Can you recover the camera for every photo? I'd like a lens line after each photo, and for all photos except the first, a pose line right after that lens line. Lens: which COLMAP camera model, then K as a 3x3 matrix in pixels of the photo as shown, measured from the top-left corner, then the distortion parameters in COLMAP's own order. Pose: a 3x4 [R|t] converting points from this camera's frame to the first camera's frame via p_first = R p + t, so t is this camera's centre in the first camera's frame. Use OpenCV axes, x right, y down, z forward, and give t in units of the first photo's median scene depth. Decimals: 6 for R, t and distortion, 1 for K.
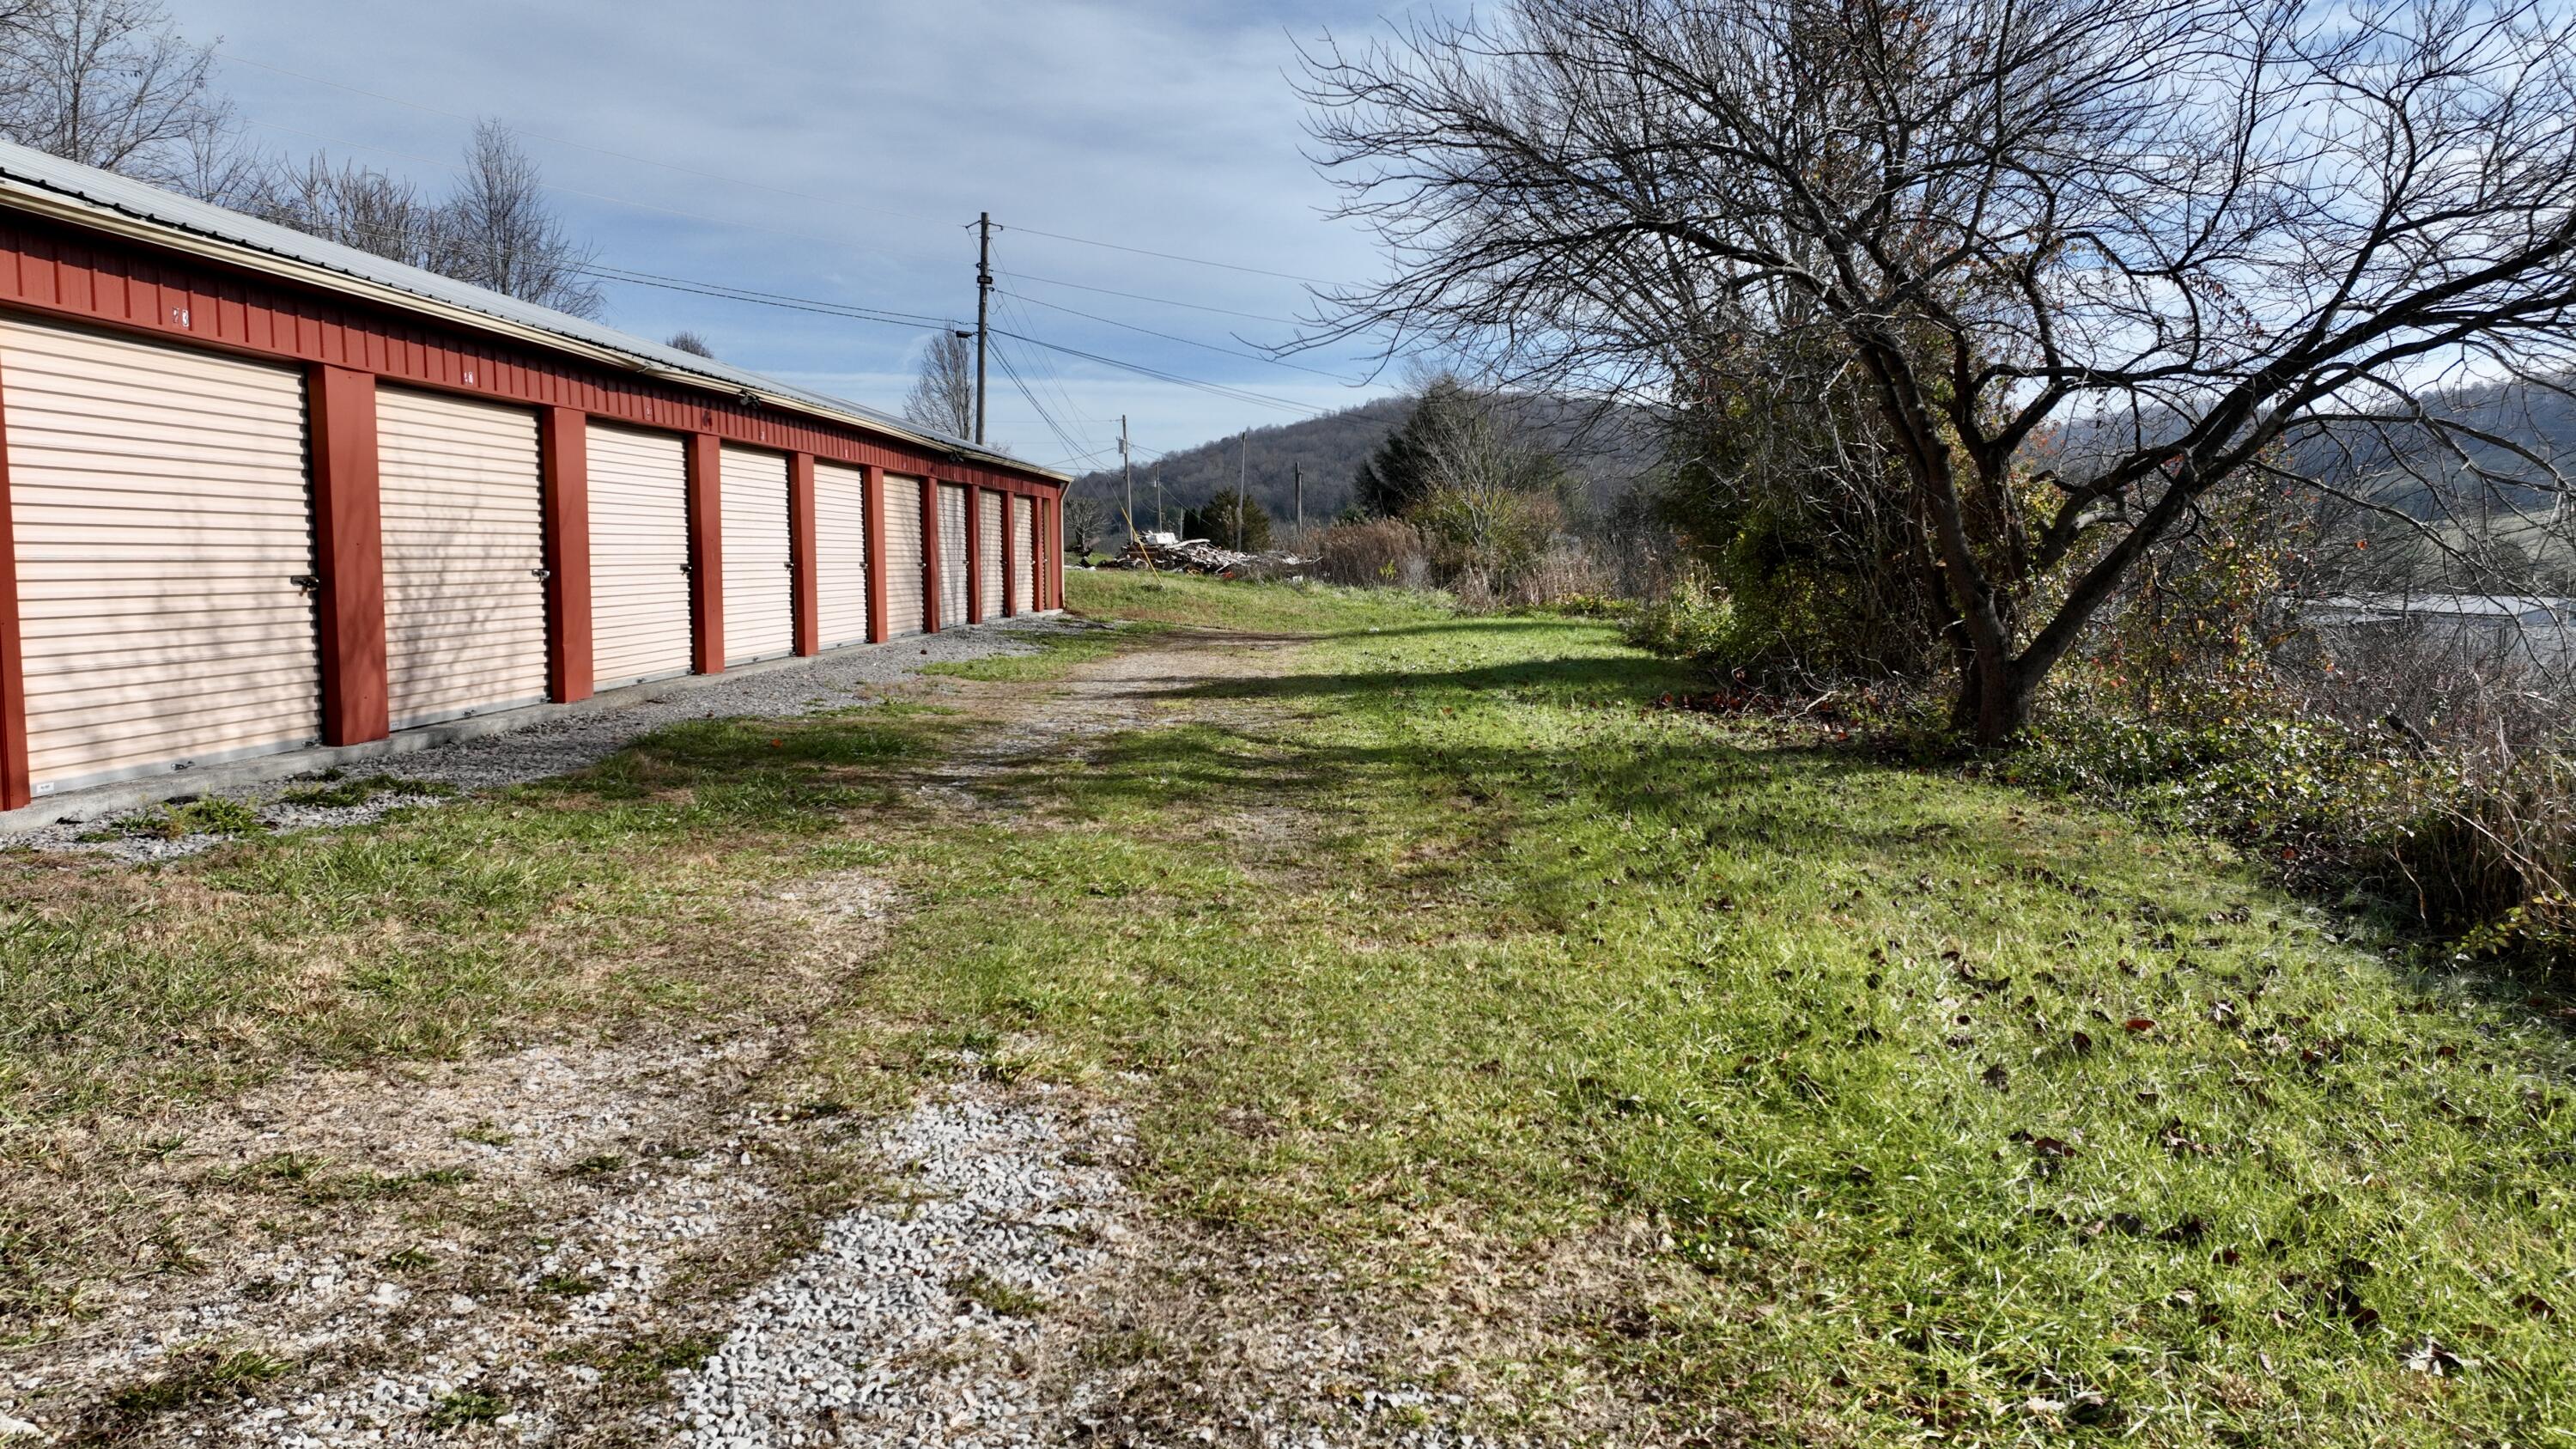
lens RADIAL K [[1801.3, 0, 1288.0], [0, 1801.3, 724.5], [0, 0, 1]] dist [-0.011927, 0.028814]
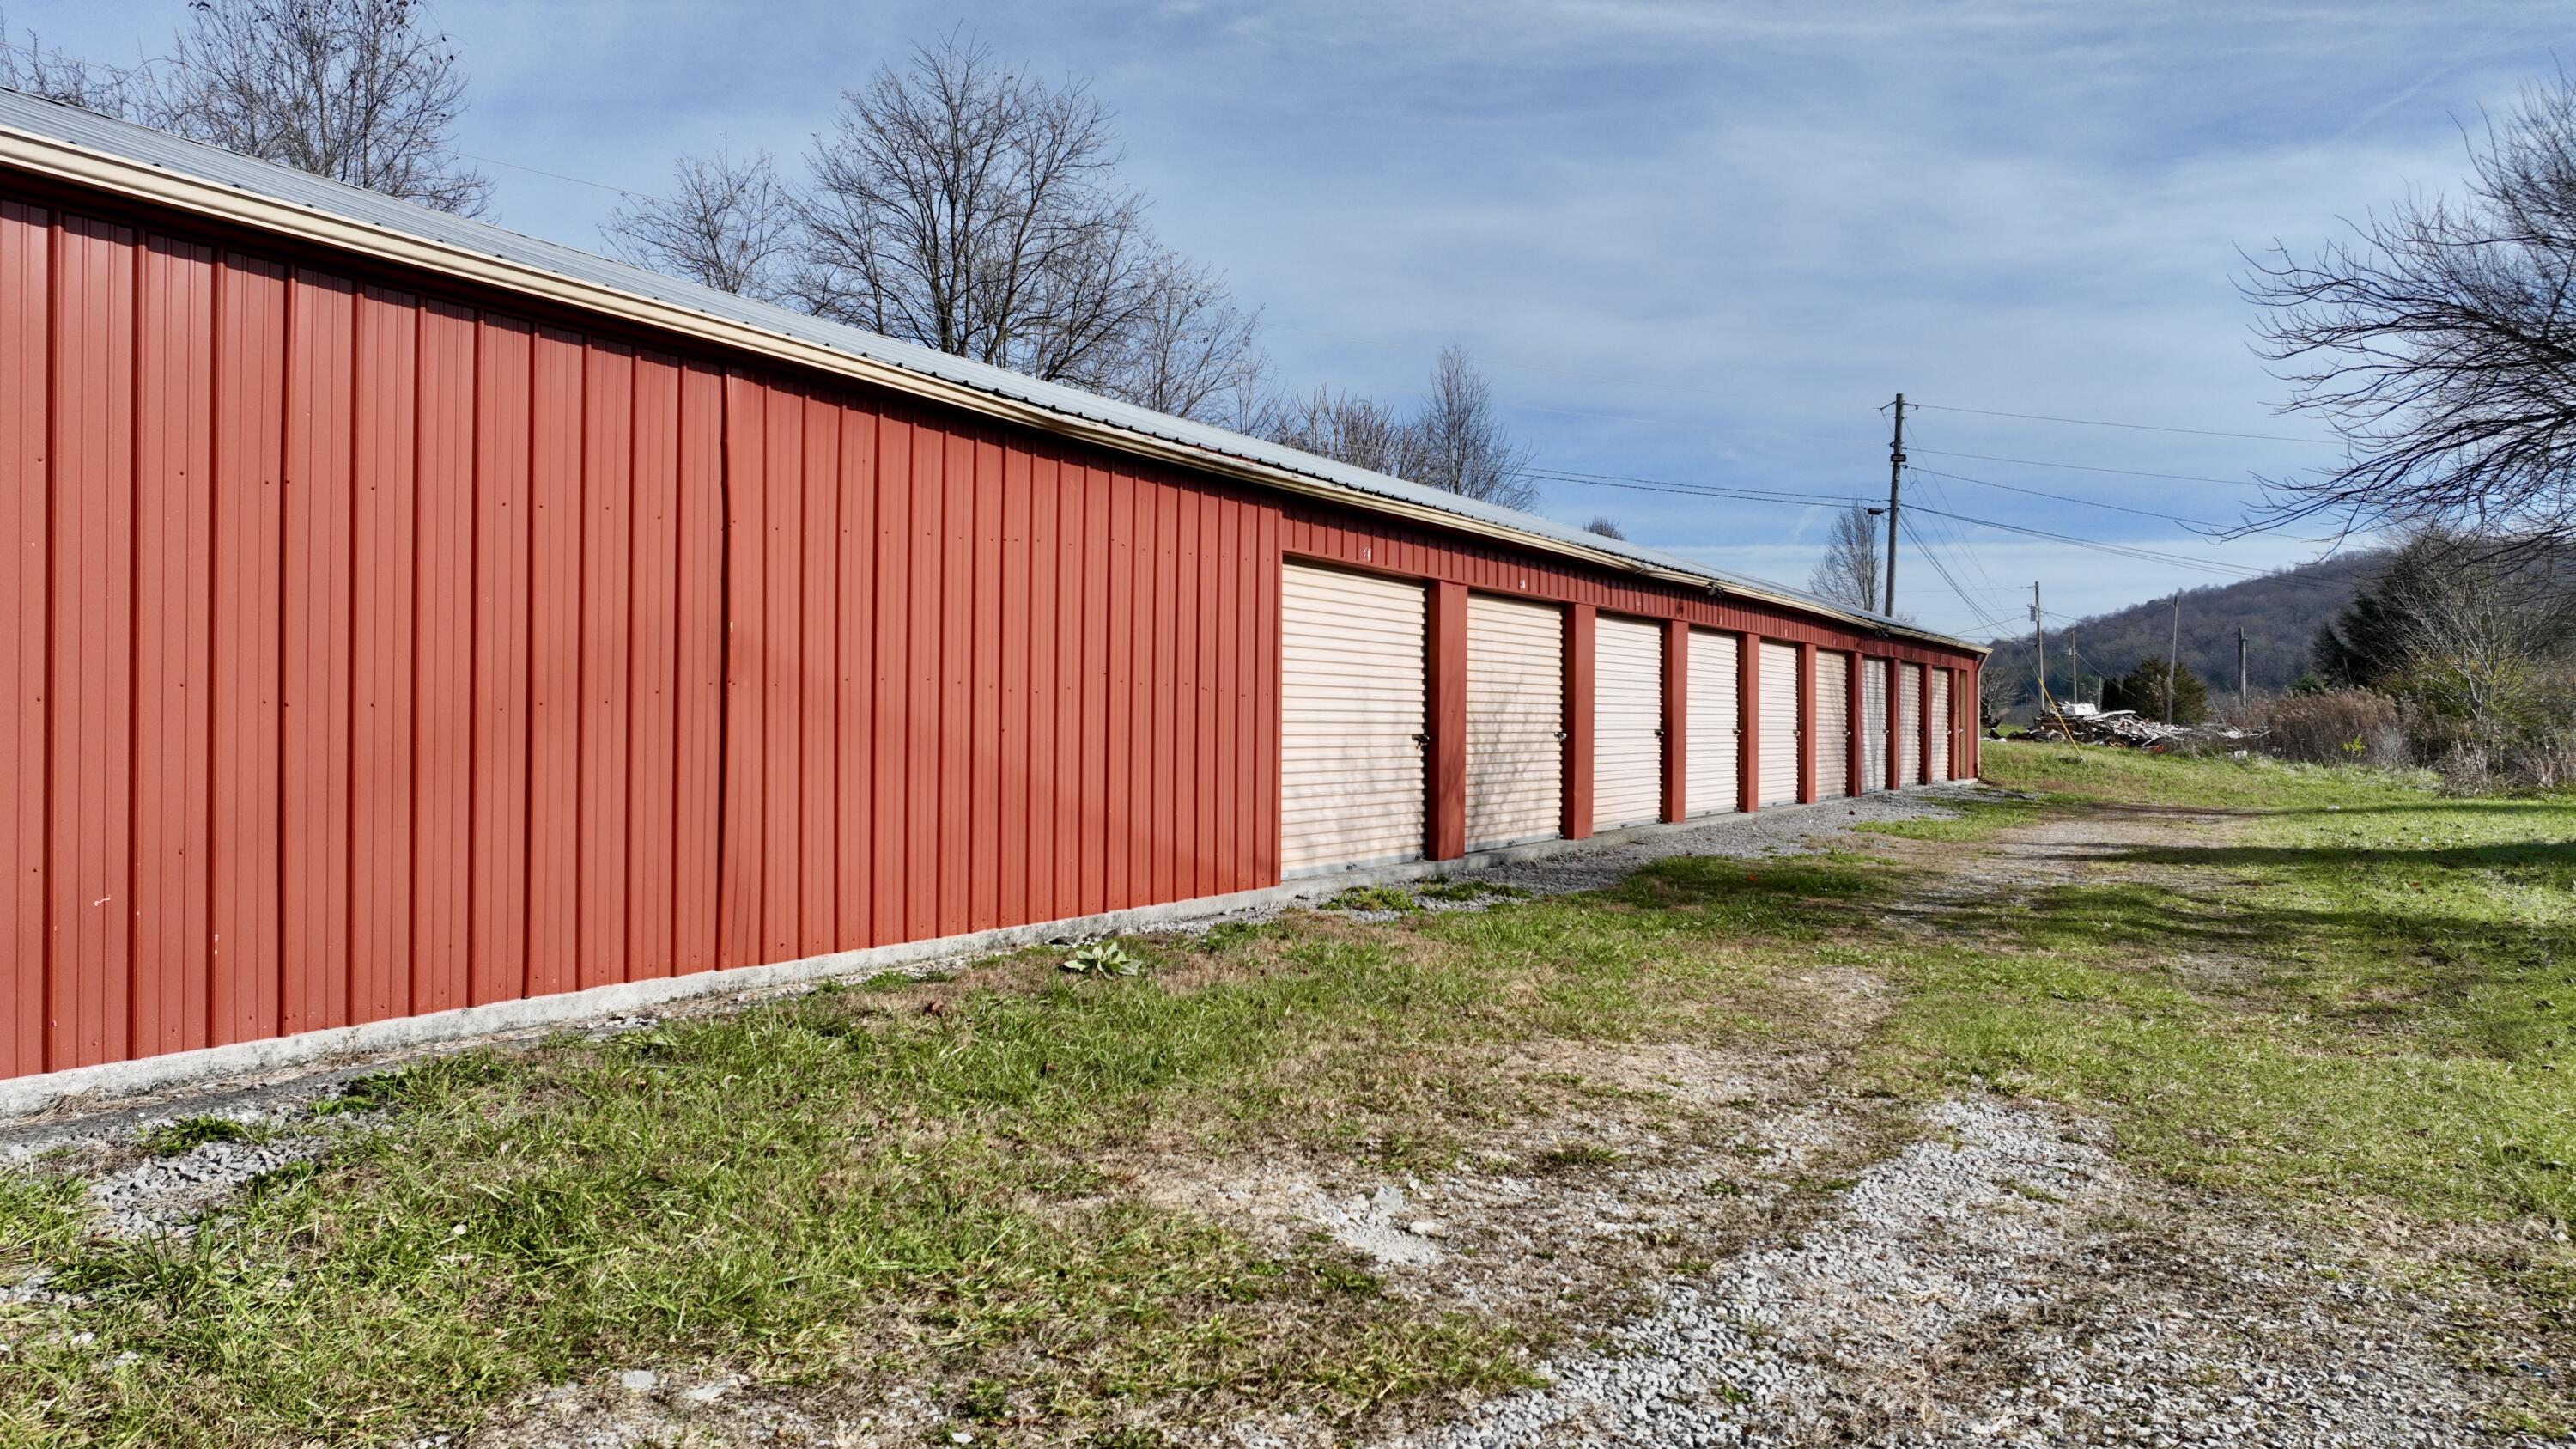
lens RADIAL K [[1801.3, 0, 1288.0], [0, 1801.3, 724.5], [0, 0, 1]] dist [-0.011927, 0.028814]
pose [[0.886326, 0.007964, -0.462993, -0.002828], [-0.051324, 0.995381, -0.081130, 0.020231], [0.460209, 0.095670, 0.882641, -0.196805]]
